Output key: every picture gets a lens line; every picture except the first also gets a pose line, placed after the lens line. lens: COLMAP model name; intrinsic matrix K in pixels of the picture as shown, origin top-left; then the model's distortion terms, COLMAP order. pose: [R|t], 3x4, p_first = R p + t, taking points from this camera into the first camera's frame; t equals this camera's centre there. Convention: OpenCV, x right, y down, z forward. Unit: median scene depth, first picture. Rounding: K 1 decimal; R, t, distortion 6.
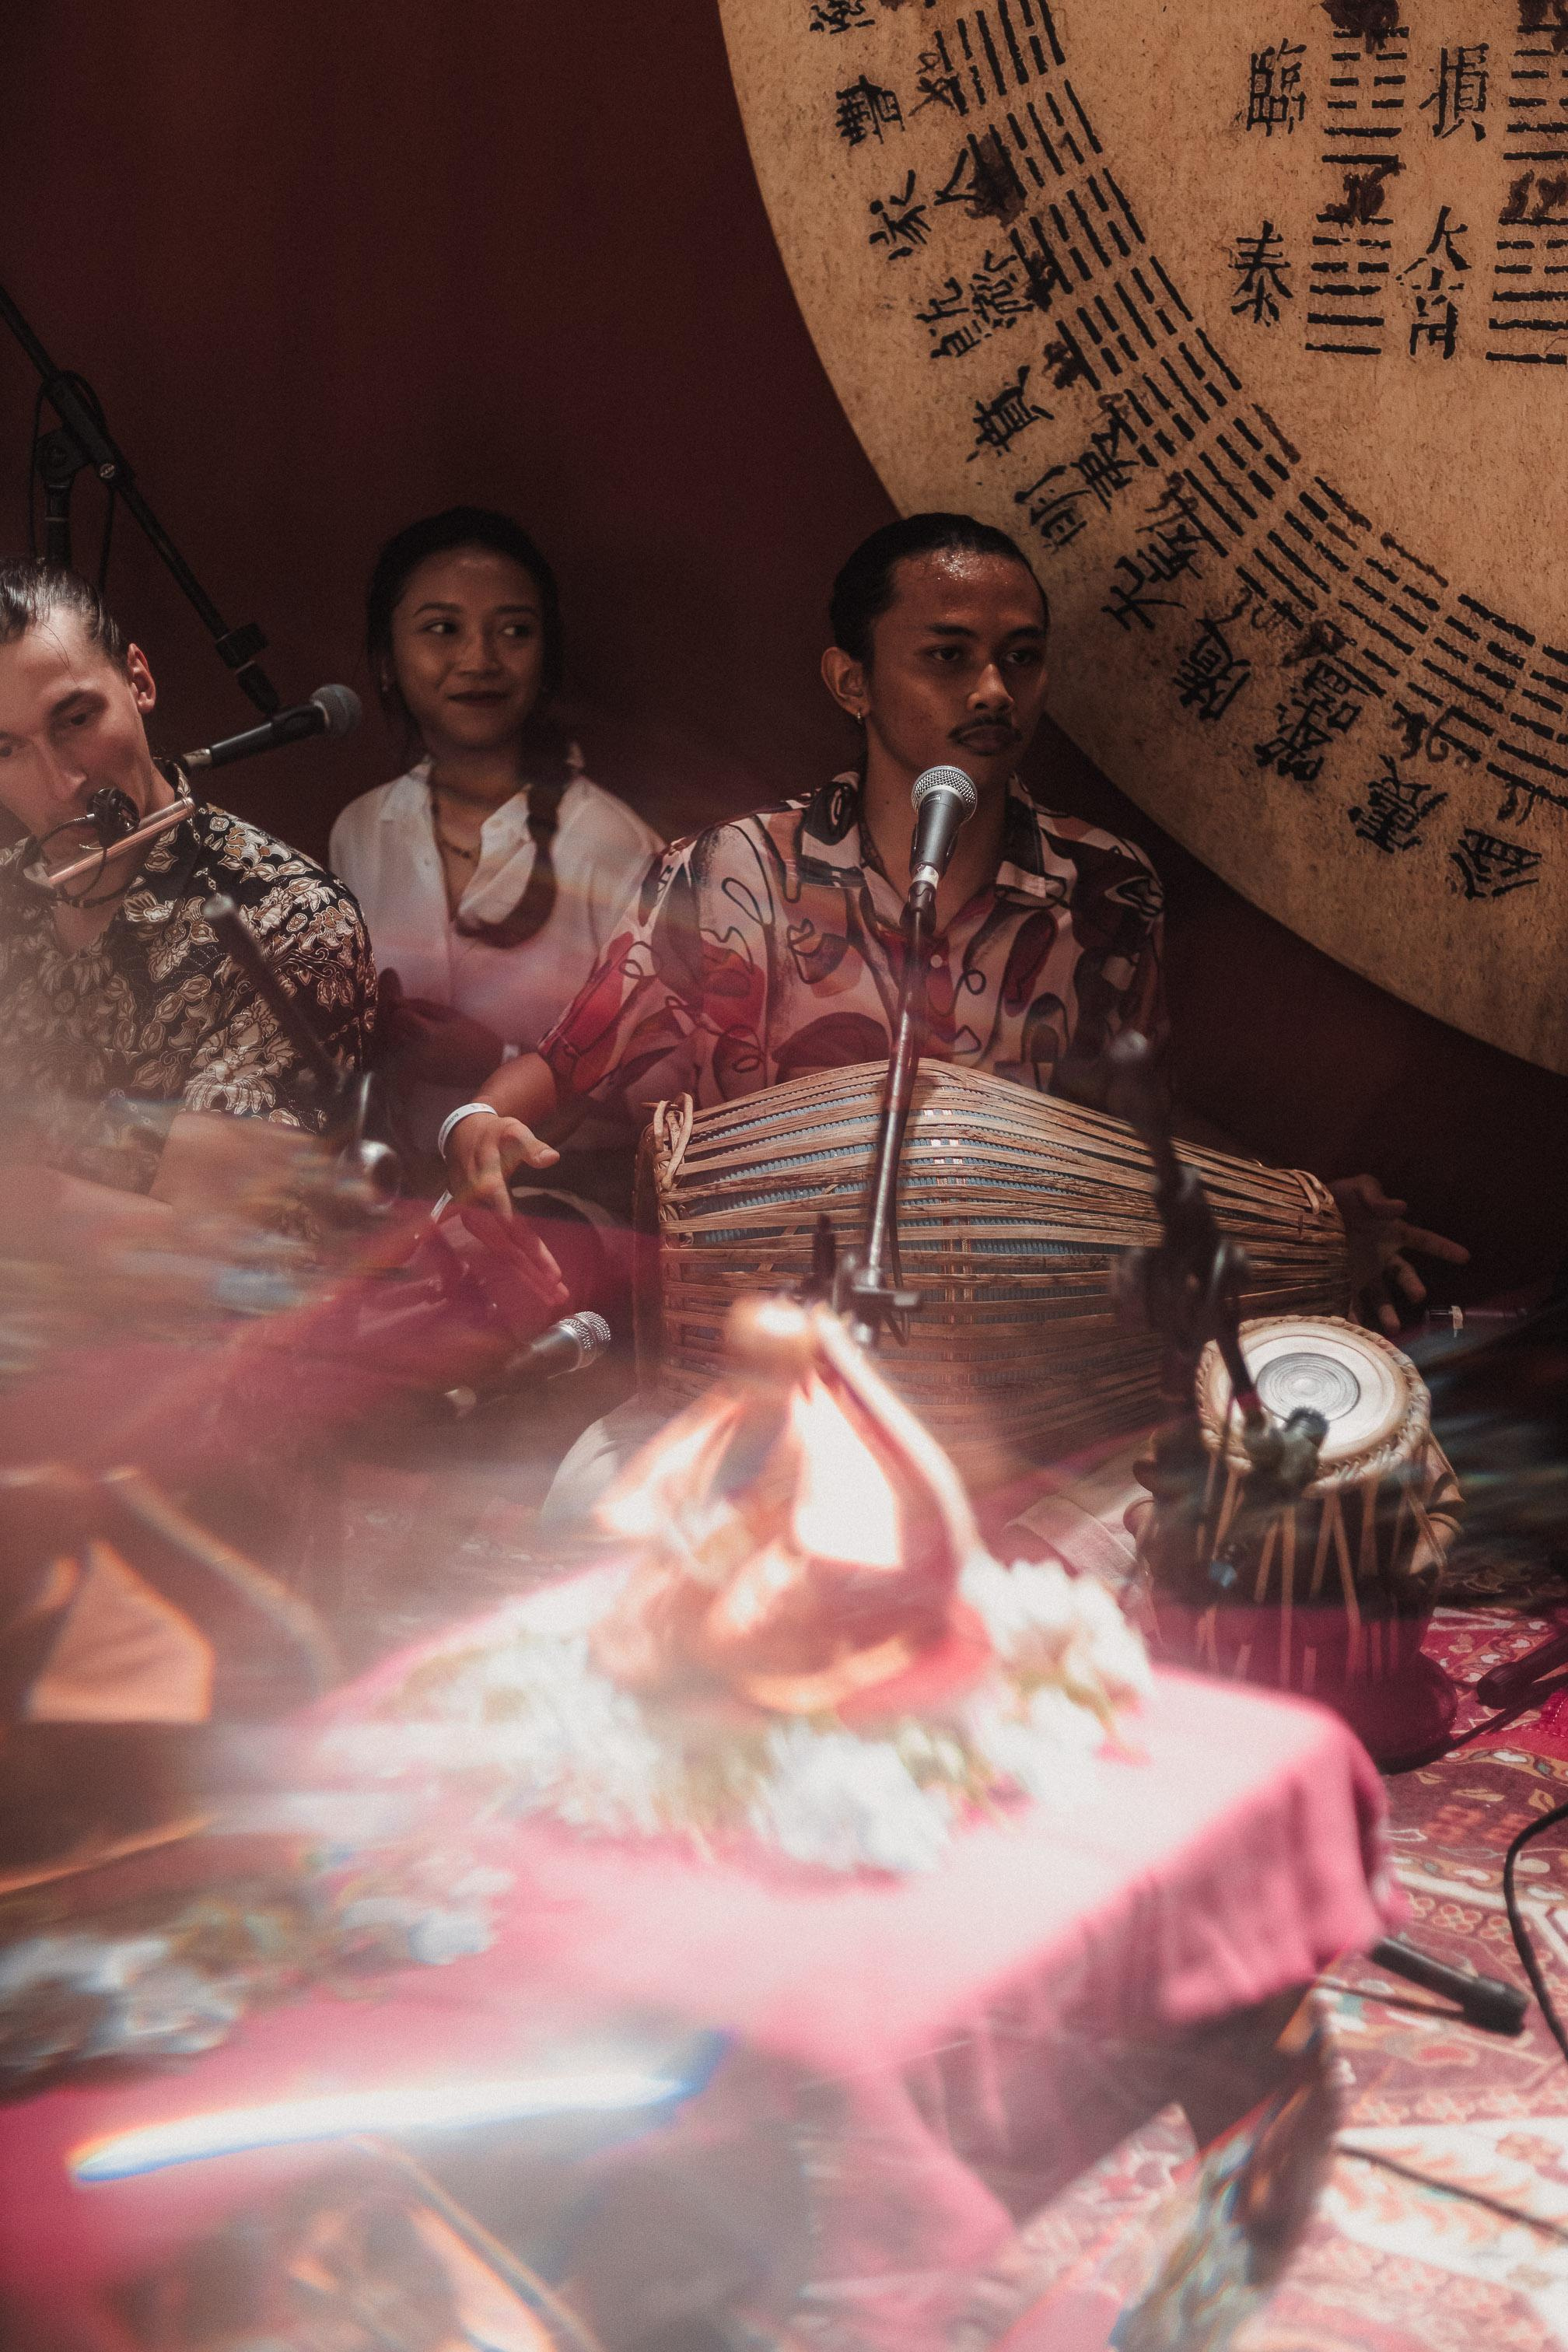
lens RADIAL K [[3320.2, 0, 796.1], [0, 3320.2, 1150.4], [0, 0, 1]] dist [-0.020110, 0.000000]
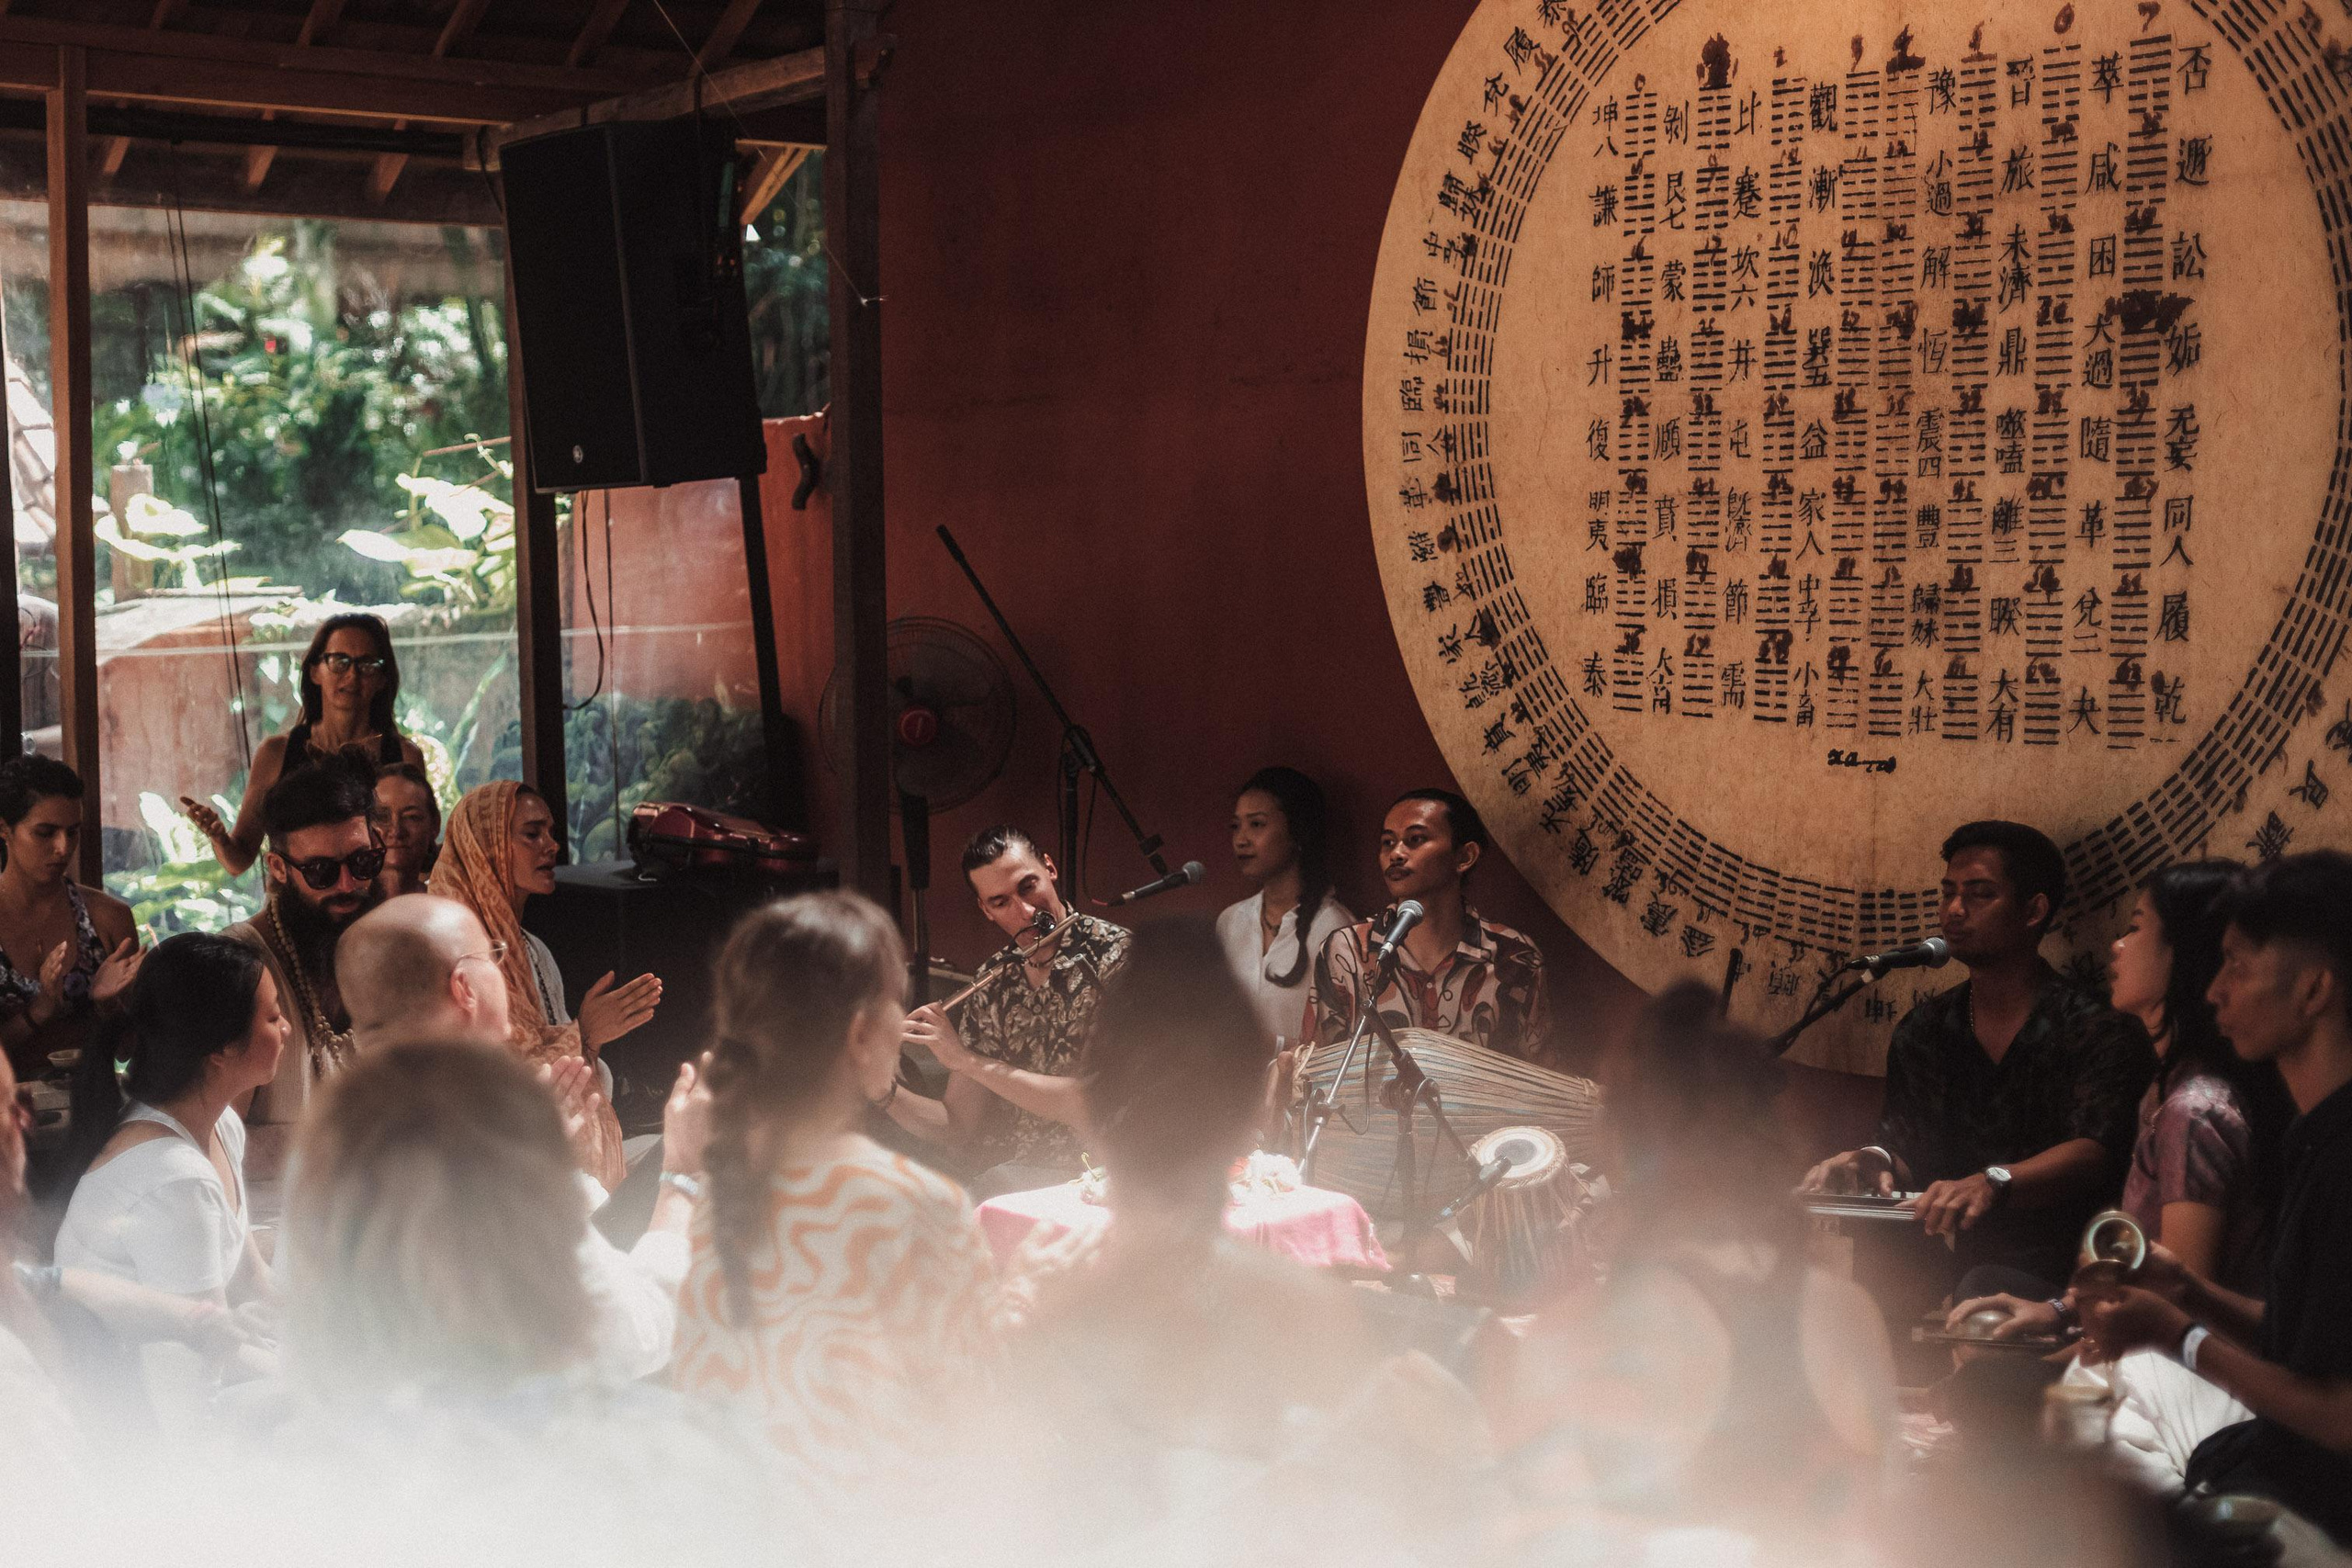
lens RADIAL K [[3319.9, 0, 1239.3], [0, 3319.9, 764.8], [0, 0, 1]] dist [-0.020110, 0.000000]
pose [[0.972699, -0.014234, -0.231634, 0.408272], [-0.020091, 0.989205, -0.145158, 0.116439], [0.231199, 0.145848, 0.961912, -1.134094]]
